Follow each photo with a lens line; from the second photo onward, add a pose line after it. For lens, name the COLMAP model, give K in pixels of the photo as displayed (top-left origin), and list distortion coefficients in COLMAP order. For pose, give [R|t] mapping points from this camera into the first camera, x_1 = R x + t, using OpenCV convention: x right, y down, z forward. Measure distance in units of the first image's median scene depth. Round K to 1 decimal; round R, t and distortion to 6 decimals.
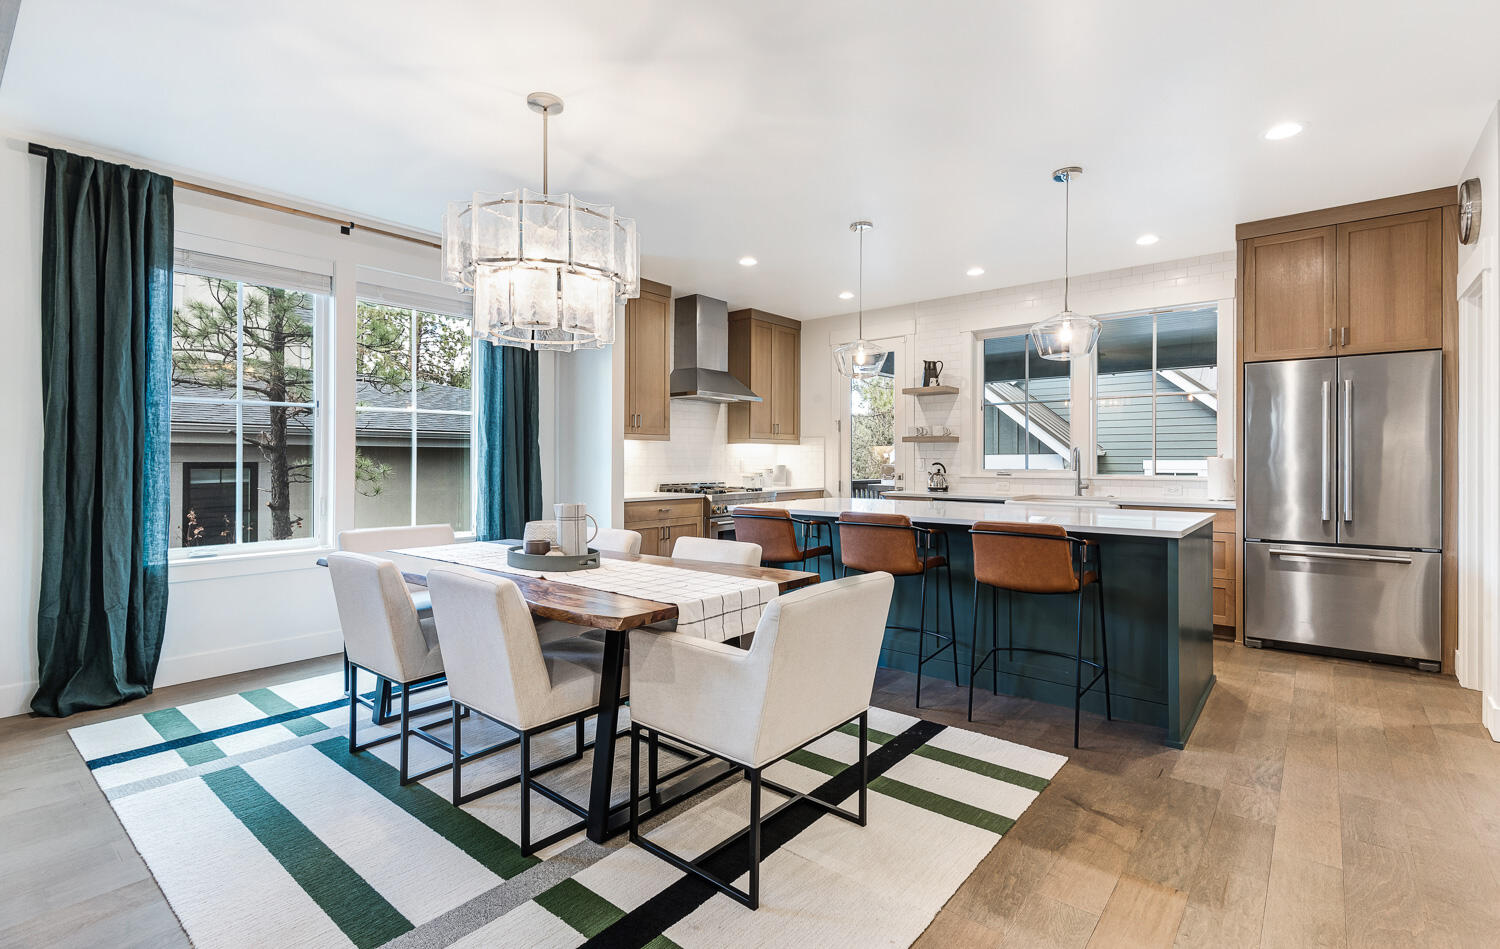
lens RADIAL K [[691.1, 0, 750.0], [0, 691.1, 474.5], [0, 0, 1]] dist [0.000039, 0.000002]
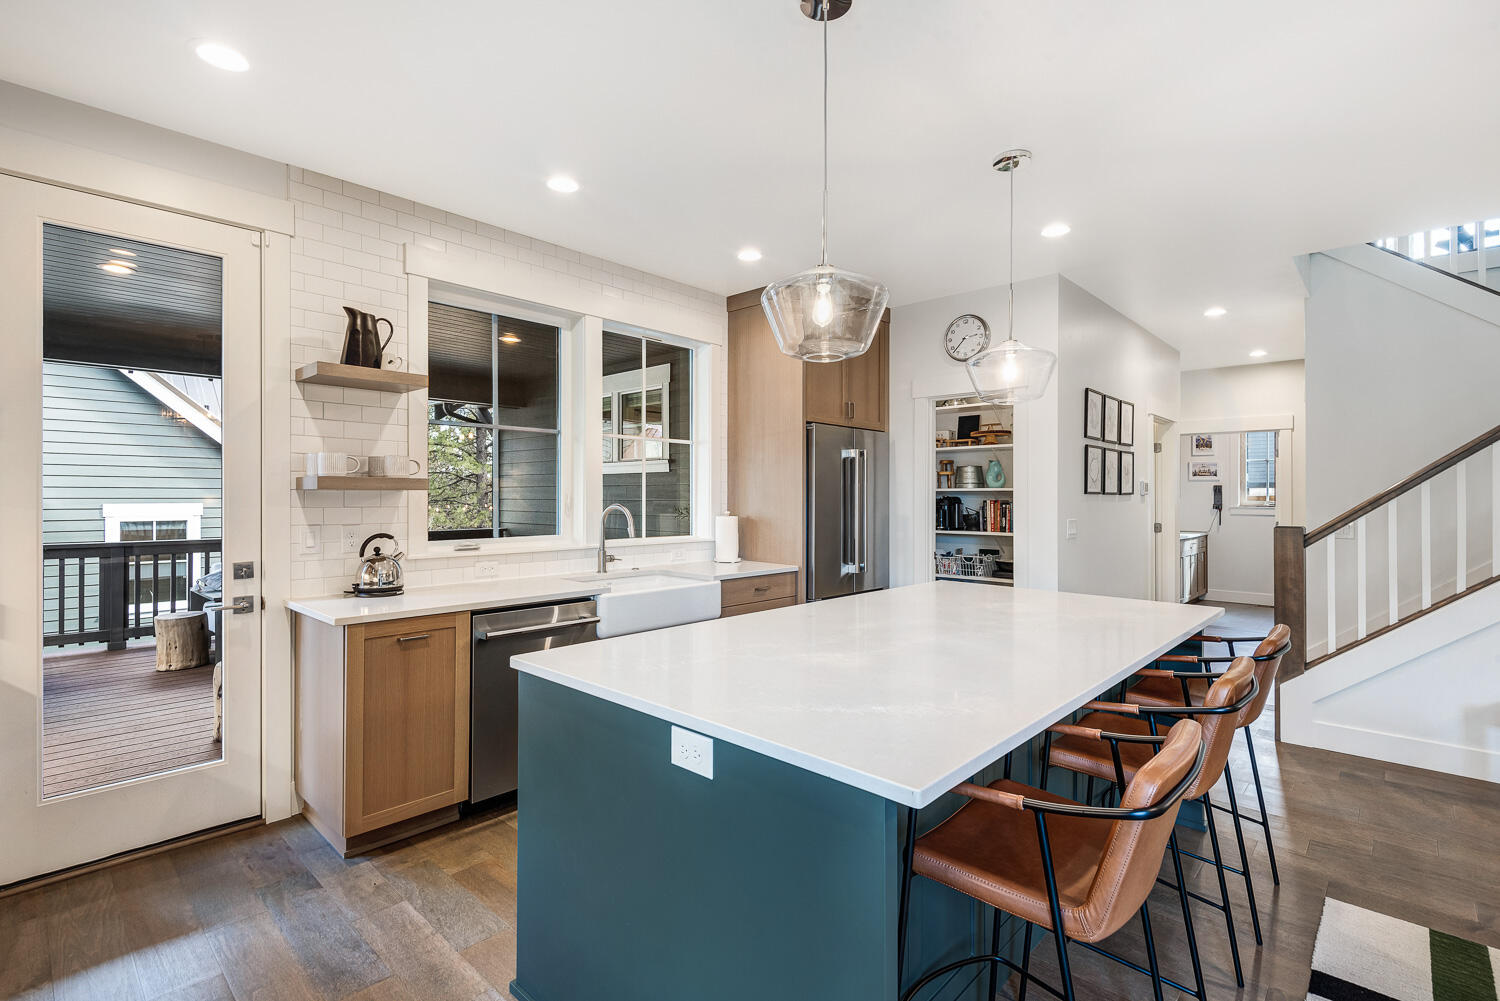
lens RADIAL K [[684.1, 0, 750.0], [0, 684.1, 500.5], [0, 0, 1]] dist [0.024937, 0.000316]
pose [[0.056410, -0.011184, 0.998345, -0.284542], [0.015735, 0.999823, 0.010311, -0.060798], [-0.998284, 0.015127, 0.056576, 1.086648]]
